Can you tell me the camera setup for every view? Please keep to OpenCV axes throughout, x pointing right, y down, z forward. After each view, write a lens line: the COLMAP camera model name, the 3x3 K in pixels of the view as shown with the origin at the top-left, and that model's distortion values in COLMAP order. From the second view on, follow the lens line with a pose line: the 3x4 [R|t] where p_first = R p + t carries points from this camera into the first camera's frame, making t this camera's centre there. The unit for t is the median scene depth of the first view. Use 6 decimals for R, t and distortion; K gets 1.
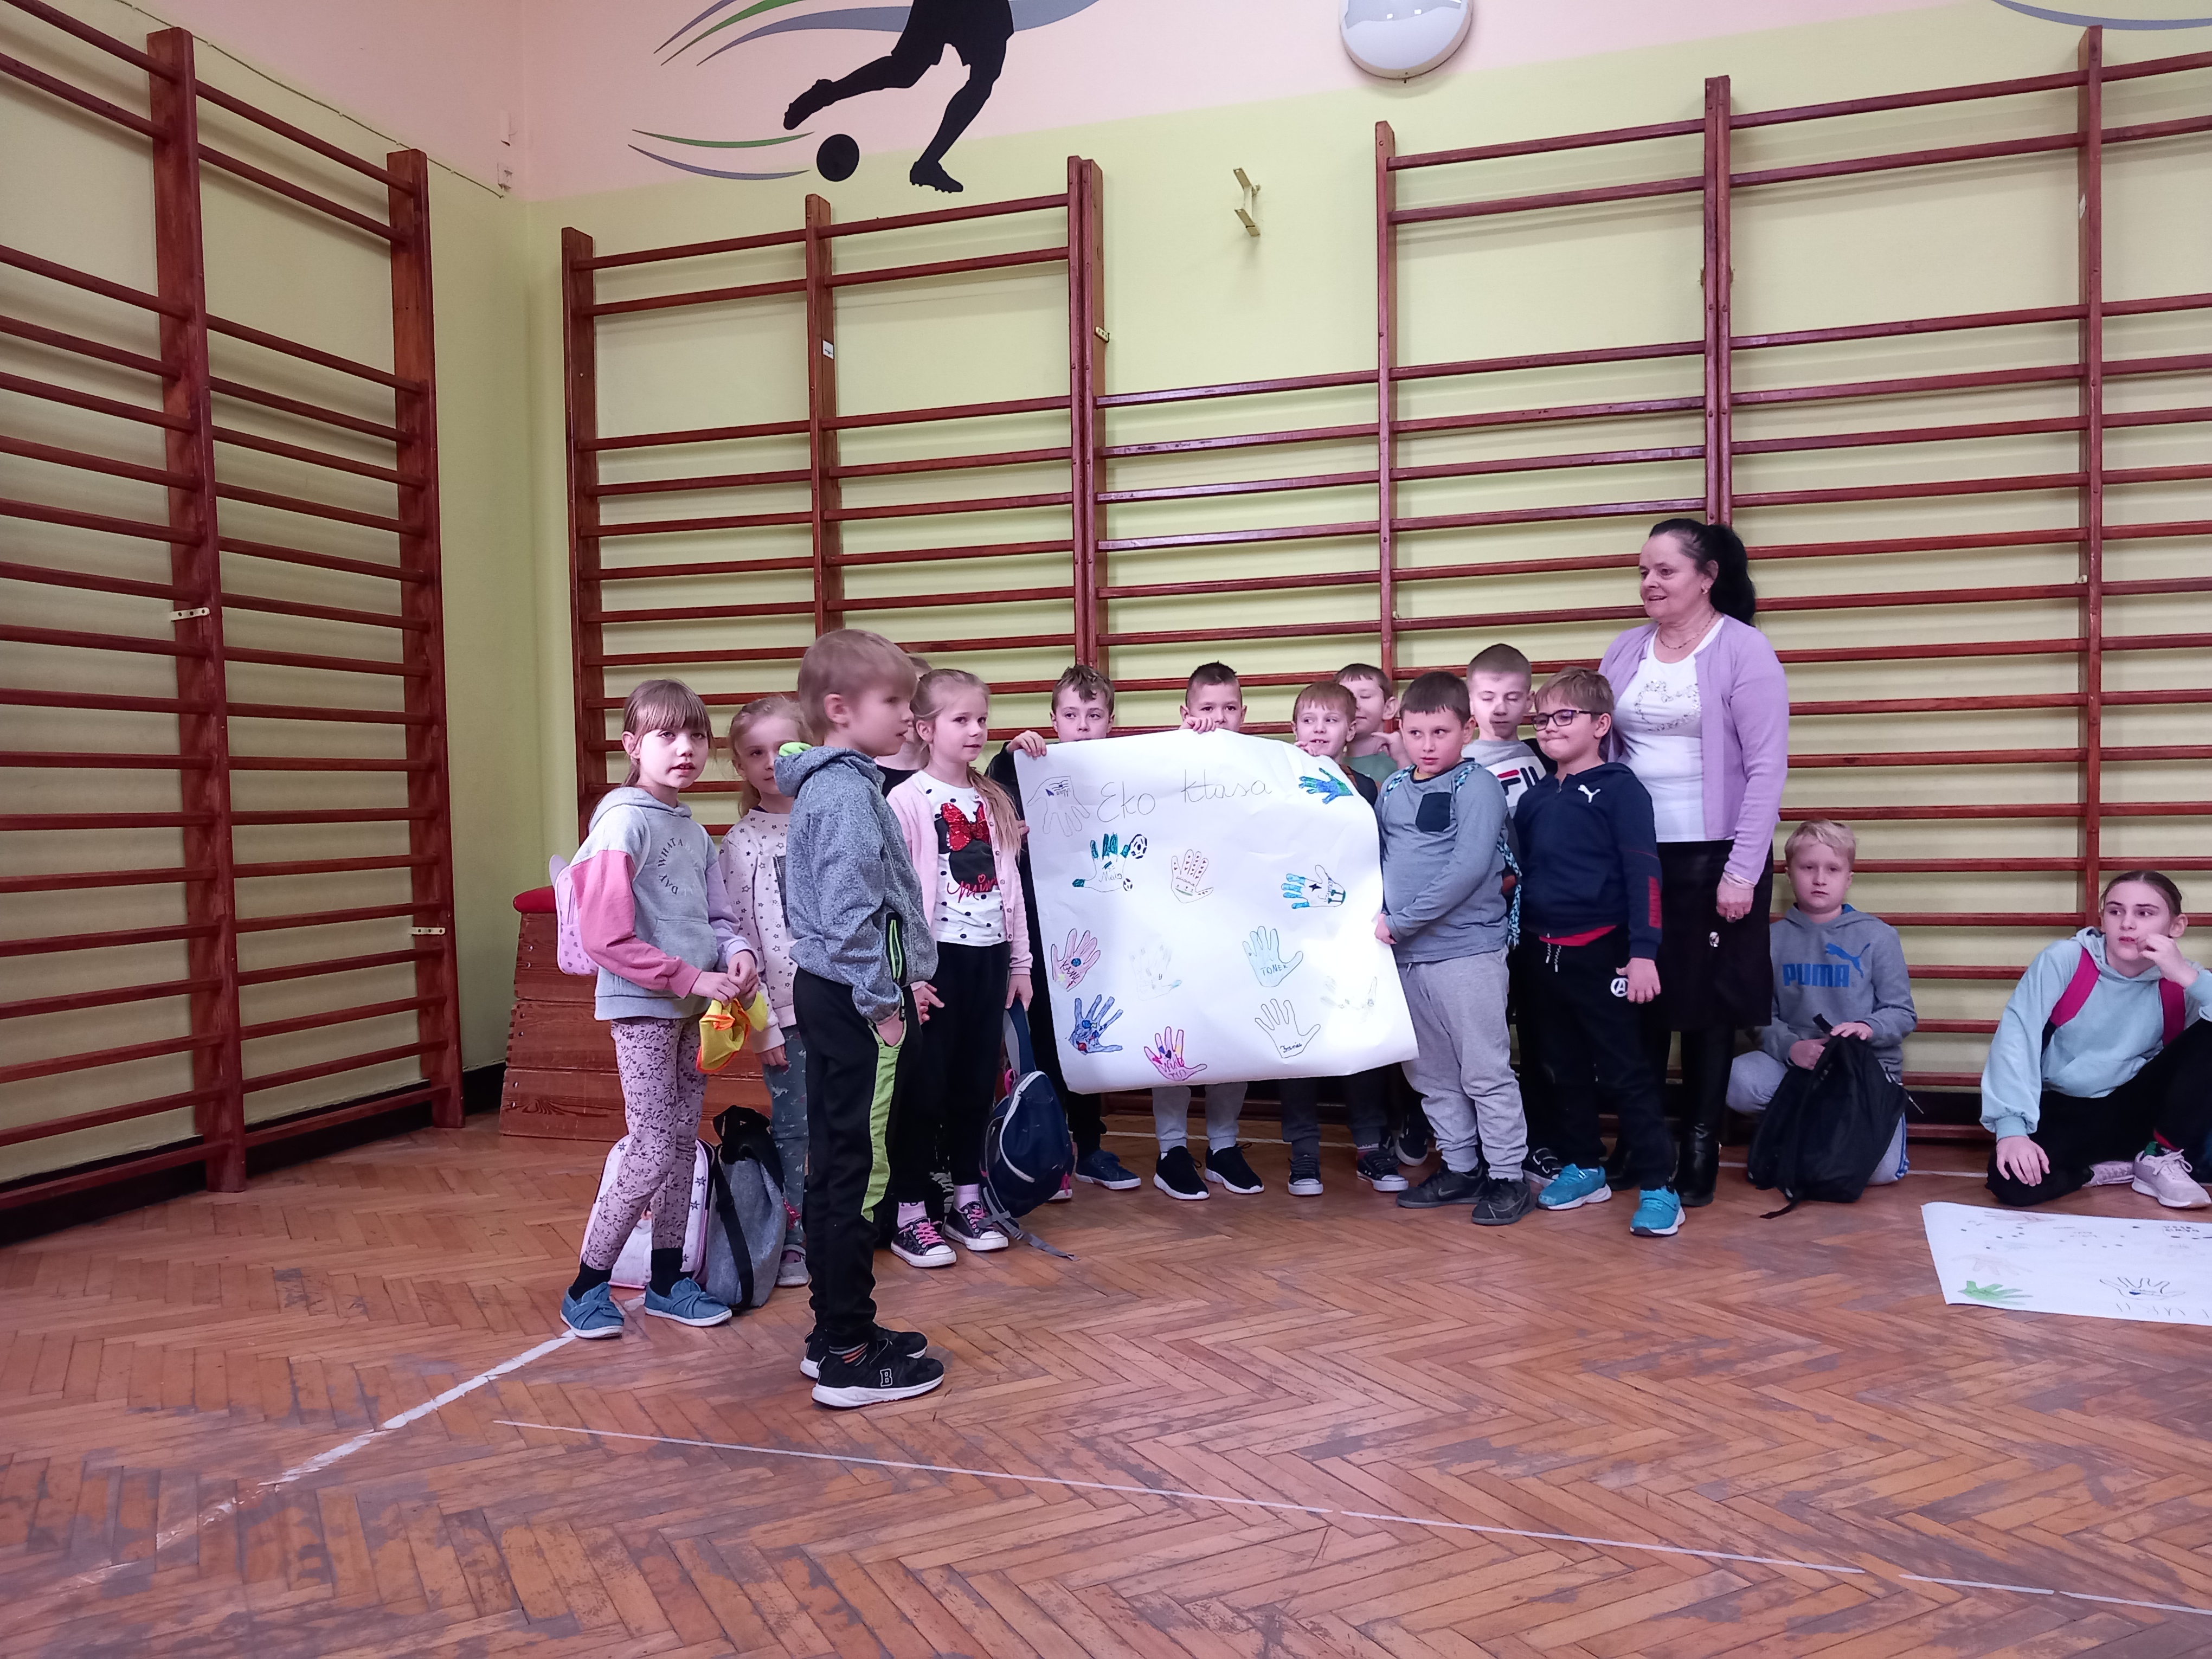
lens RADIAL K [[1752.3, 0, 1081.3], [0, 1752.3, 852.2], [0, 0, 1]] dist [-0.001132, -0.005023]
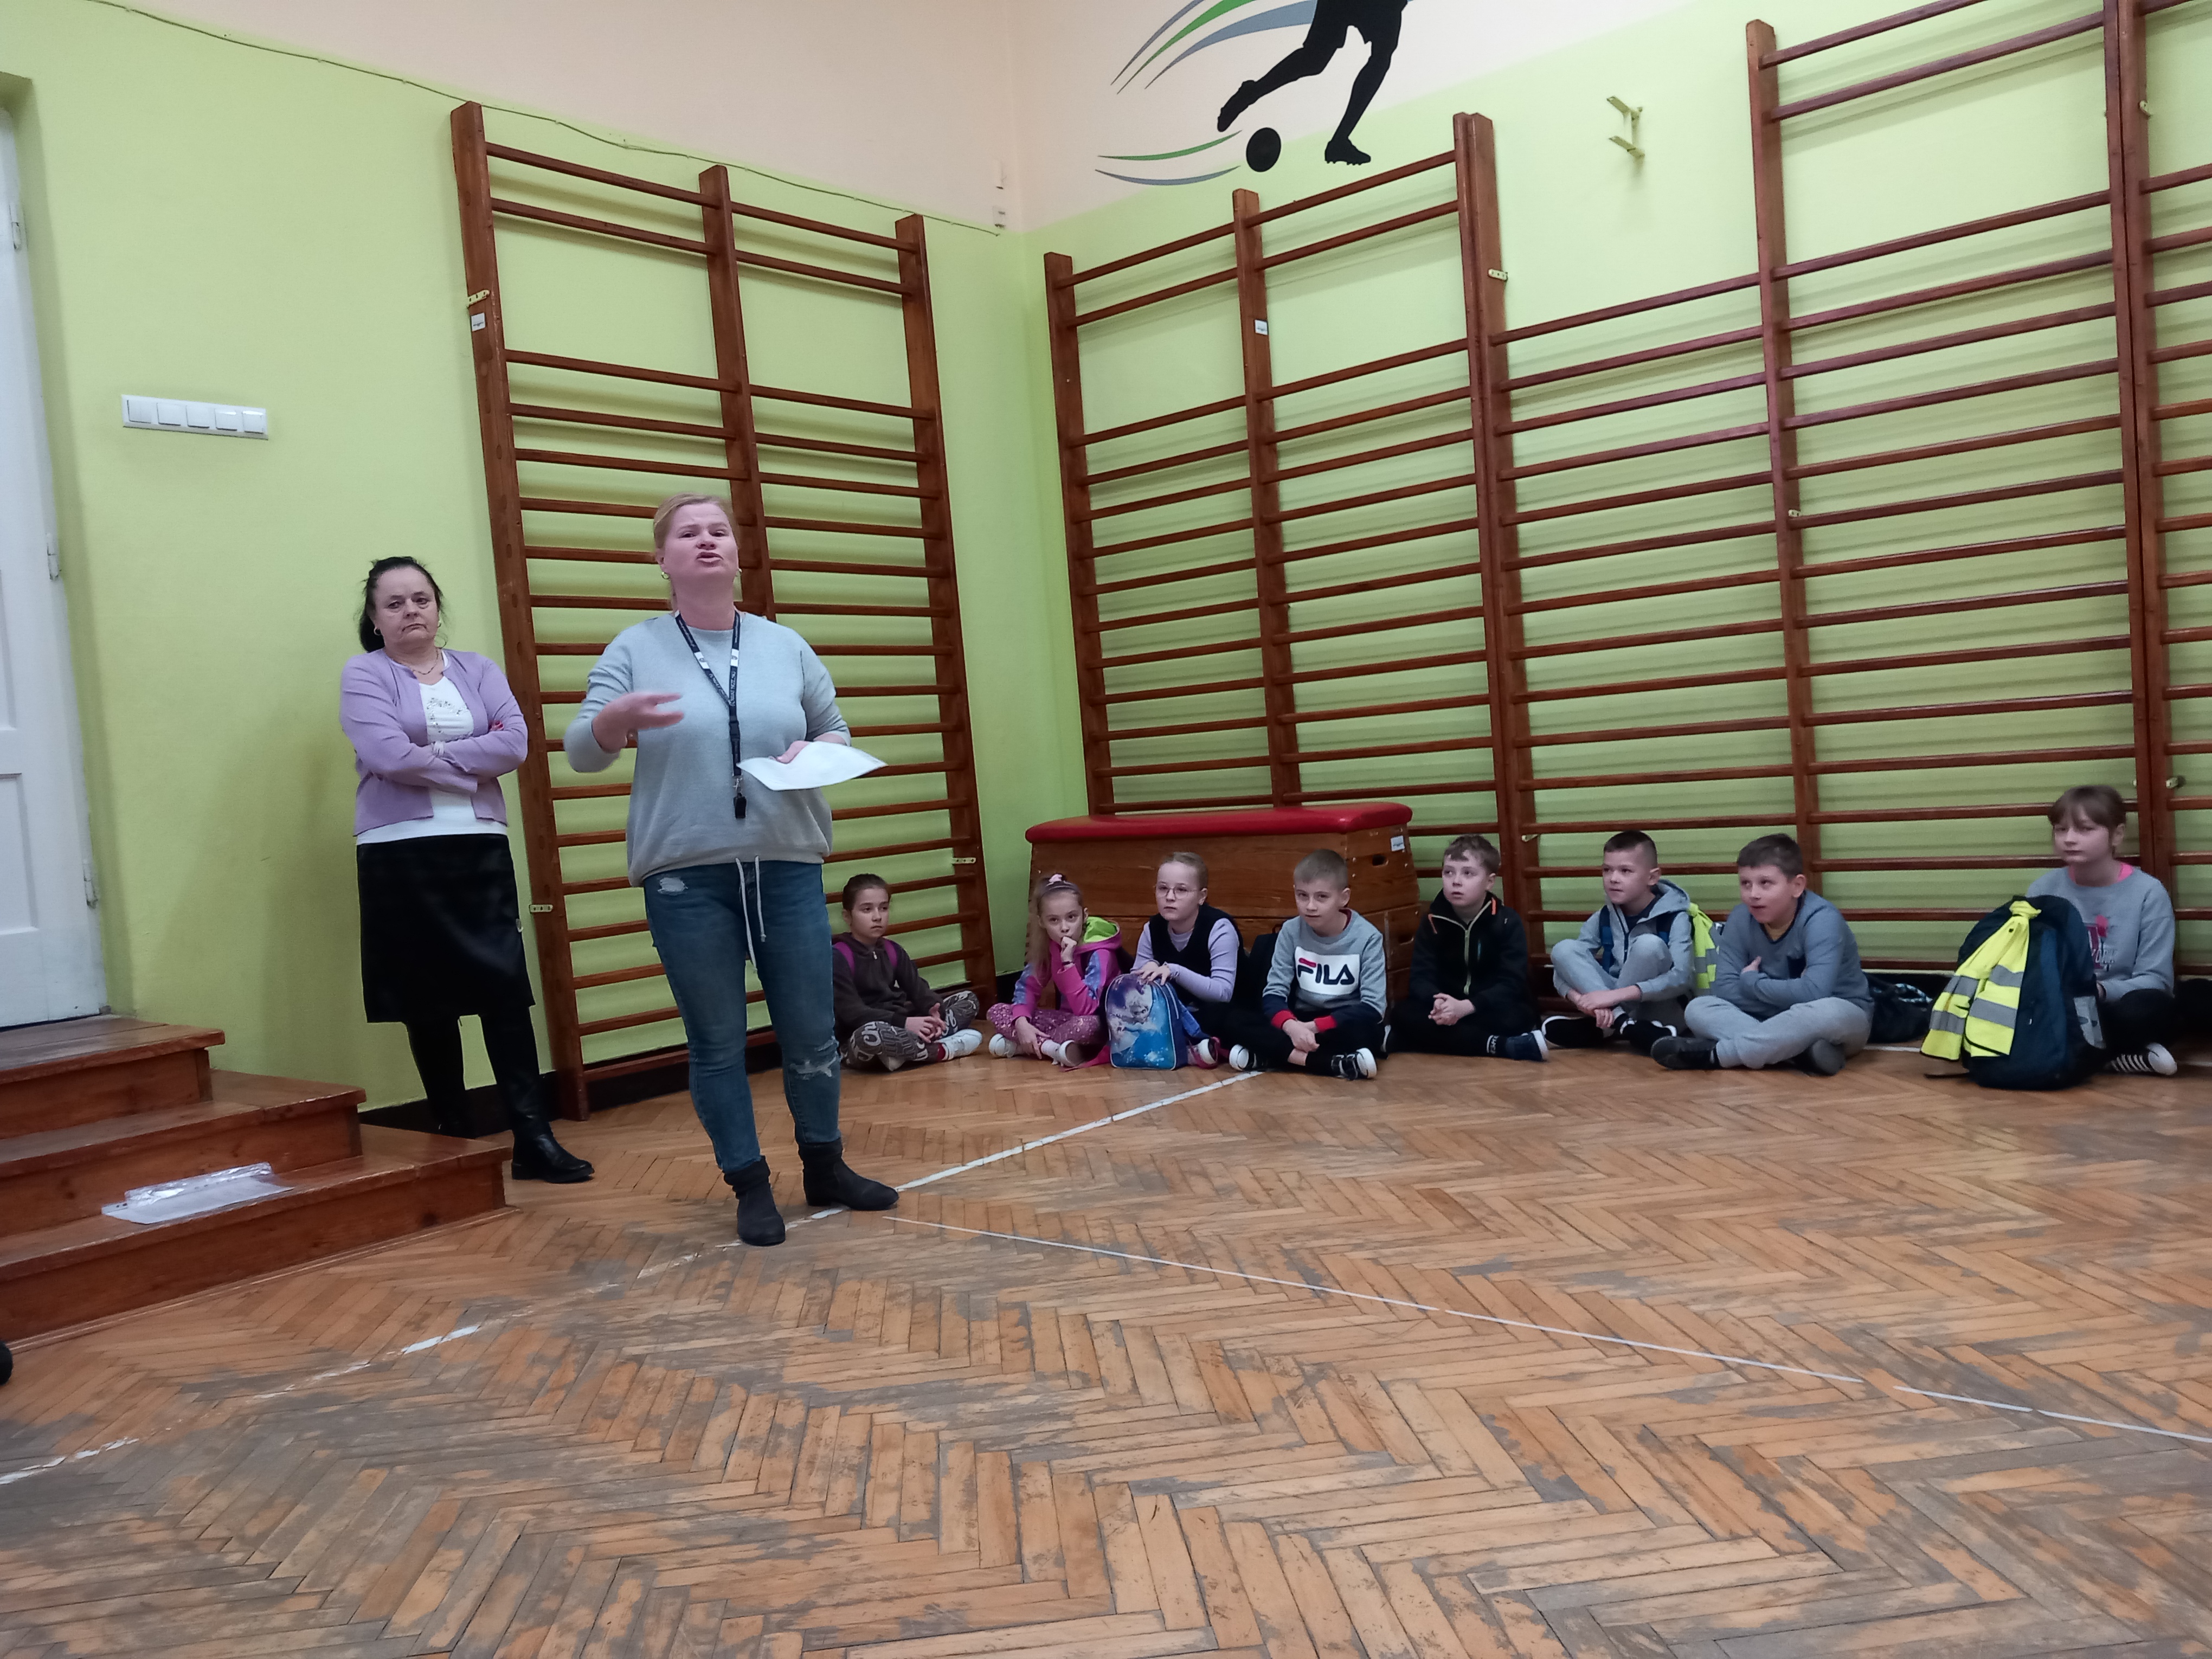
lens RADIAL K [[1752.3, 0, 1072.5], [0, 1752.3, 859.2], [0, 0, 1]] dist [-0.001132, -0.005023]
pose [[0.916907, -0.031706, -0.397841, 0.215469], [0.049366, 0.998194, 0.034224, 0.007171], [0.396037, -0.051020, 0.916816, -0.101508]]
